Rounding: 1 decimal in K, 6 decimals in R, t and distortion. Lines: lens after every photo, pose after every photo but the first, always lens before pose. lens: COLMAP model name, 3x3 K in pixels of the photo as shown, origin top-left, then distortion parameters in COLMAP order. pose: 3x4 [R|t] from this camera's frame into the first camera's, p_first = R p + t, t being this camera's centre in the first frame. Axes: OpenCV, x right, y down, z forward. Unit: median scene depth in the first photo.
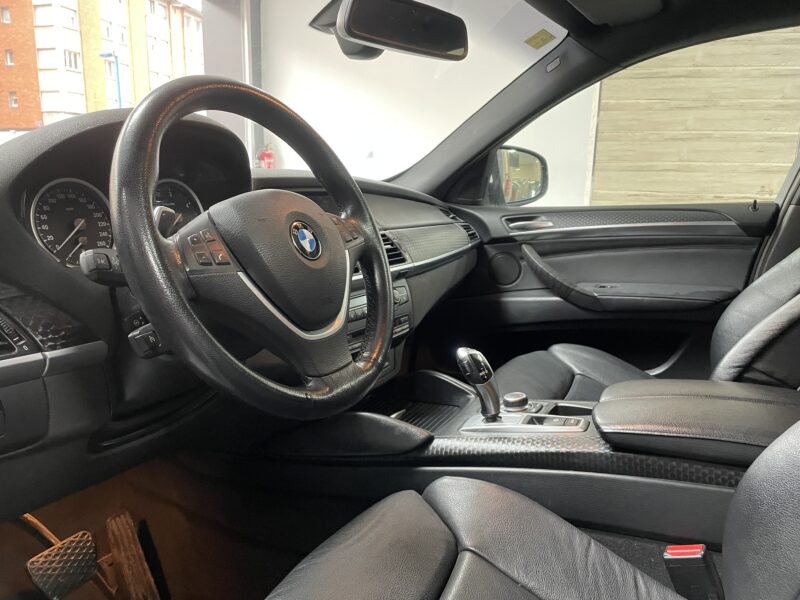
lens RADIAL K [[604.1, 0, 396.8], [0, 604.1, 308.1], [0, 0, 1]] dist [0.077014, -0.098480]
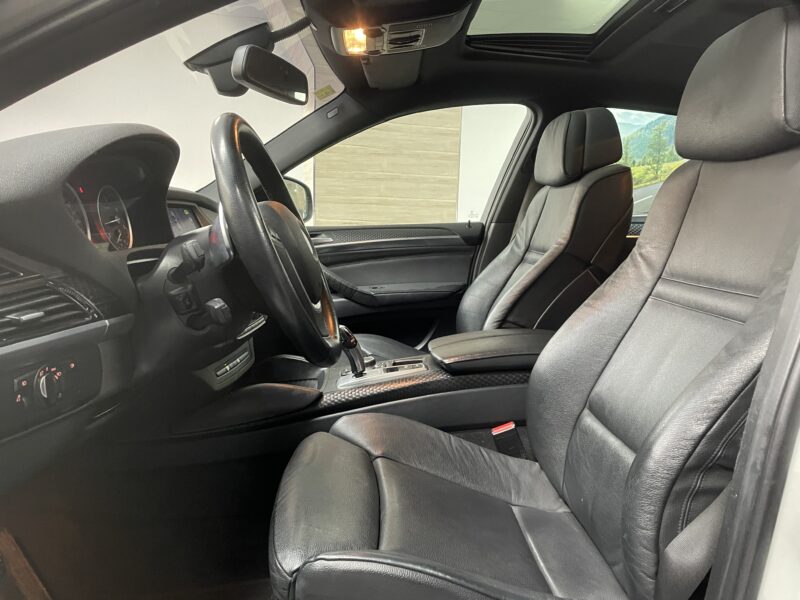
lens RADIAL K [[604.1, 0, 403.5], [0, 604.1, 310.2], [0, 0, 1]] dist [0.077014, -0.098480]
pose [[0.862438, -0.069512, 0.501367, -0.257326], [0.096643, 0.994917, -0.028303, 0.054977], [-0.496851, 0.072864, 0.864771, -0.125676]]
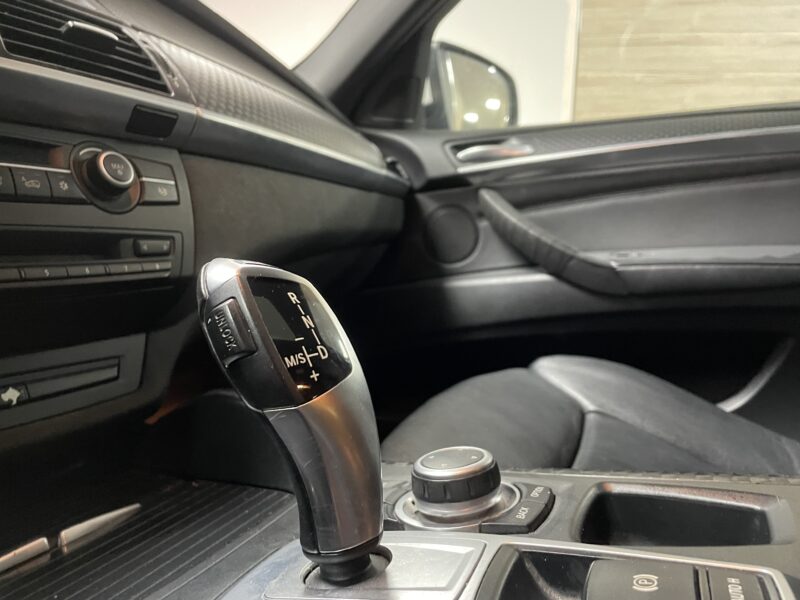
lens RADIAL K [[604.1, 0, 405.2], [0, 604.1, 303.5], [0, 0, 1]] dist [0.077014, -0.098480]
pose [[0.997261, 0.005864, 0.073735, 0.101759], [0.001813, 0.994615, -0.103622, 0.068827], [-0.073946, 0.103472, 0.991880, 0.481655]]
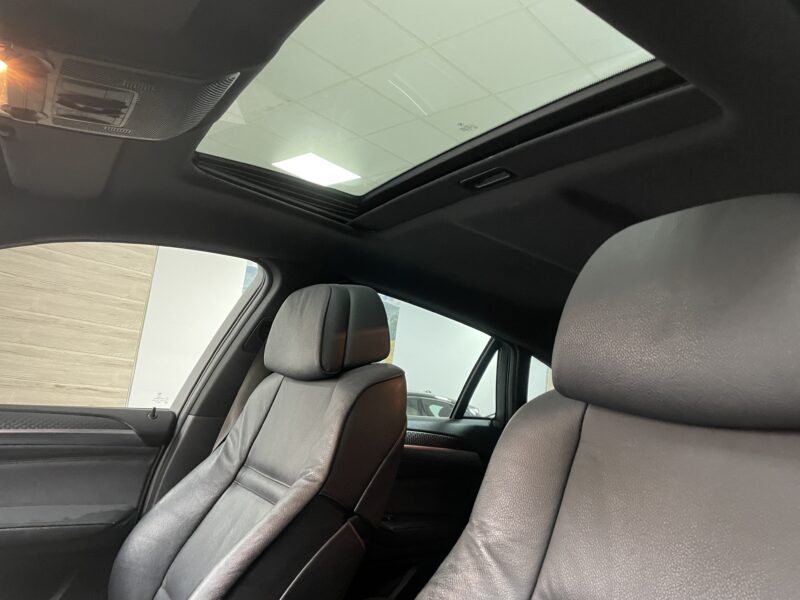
lens RADIAL K [[604.1, 0, 404.2], [0, 604.1, 303.2], [0, 0, 1]] dist [0.077014, -0.098480]
pose [[0.496139, 0.184937, 0.848319, -0.062452], [0.070755, 0.965190, -0.251797, -0.061135], [-0.865355, 0.184949, 0.465783, 0.172676]]
